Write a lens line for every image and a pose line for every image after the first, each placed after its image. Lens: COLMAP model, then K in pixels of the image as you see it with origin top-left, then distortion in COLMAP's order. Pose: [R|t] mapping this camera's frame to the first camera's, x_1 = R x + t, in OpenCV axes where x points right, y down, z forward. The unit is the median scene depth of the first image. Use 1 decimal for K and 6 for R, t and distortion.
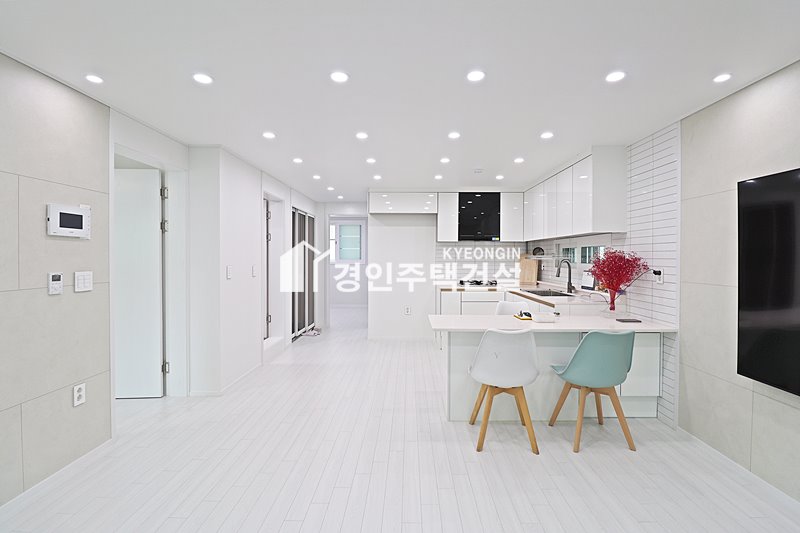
lens RADIAL K [[369.6, 0, 407.0], [0, 369.6, 262.1], [0, 0, 1]] dist [-0.011281, -0.005676]
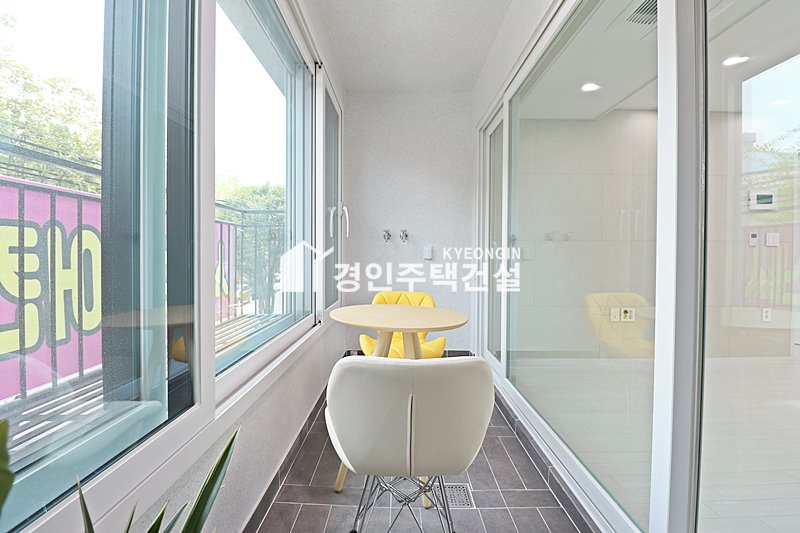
lens RADIAL K [[369.6, 0, 396.5], [0, 369.6, 259.9], [0, 0, 1]] dist [-0.011281, -0.005676]
pose [[0.020195, 0.009302, -0.999753, 0.373979], [-0.018424, 0.999790, 0.008930, 0.101073], [0.999626, 0.018239, 0.020363, -0.373151]]
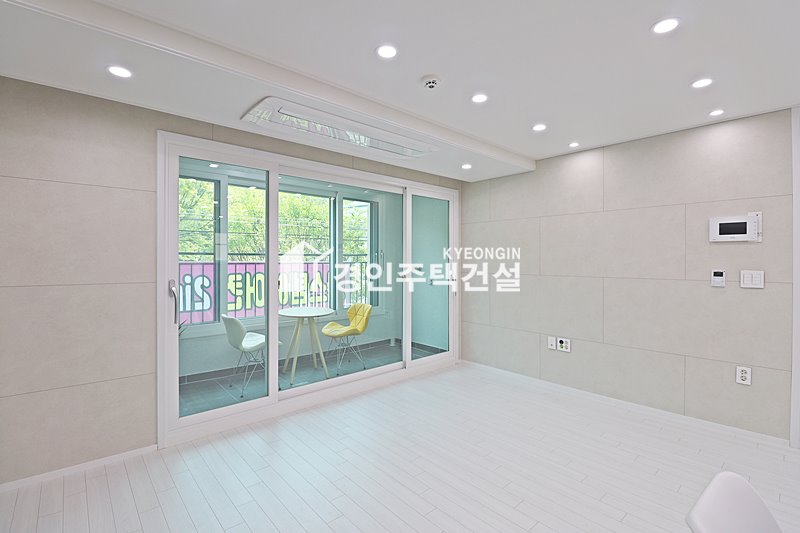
lens RADIAL K [[369.6, 0, 404.5], [0, 369.6, 260.0], [0, 0, 1]] dist [-0.011281, -0.005676]
pose [[-0.734165, -0.001981, -0.678968, 0.460457], [-0.011271, 0.999894, 0.009270, -0.004019], [0.678877, 0.014458, -0.734109, 0.737790]]
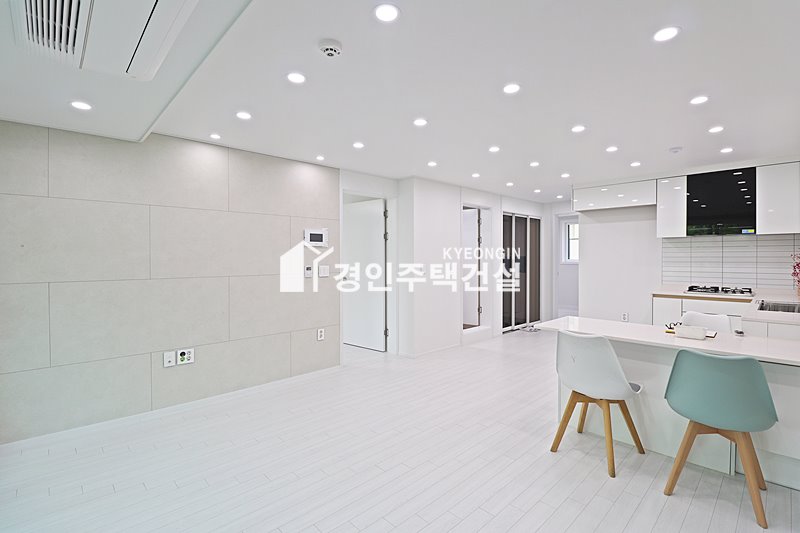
lens RADIAL K [[369.6, 0, 405.6], [0, 369.6, 259.2], [0, 0, 1]] dist [-0.011281, -0.005676]
pose [[0.703070, -0.000129, -0.711121, 0.451740], [-0.005925, 0.999964, -0.006040, 0.001978], [0.711096, 0.008460, 0.703044, 0.012153]]
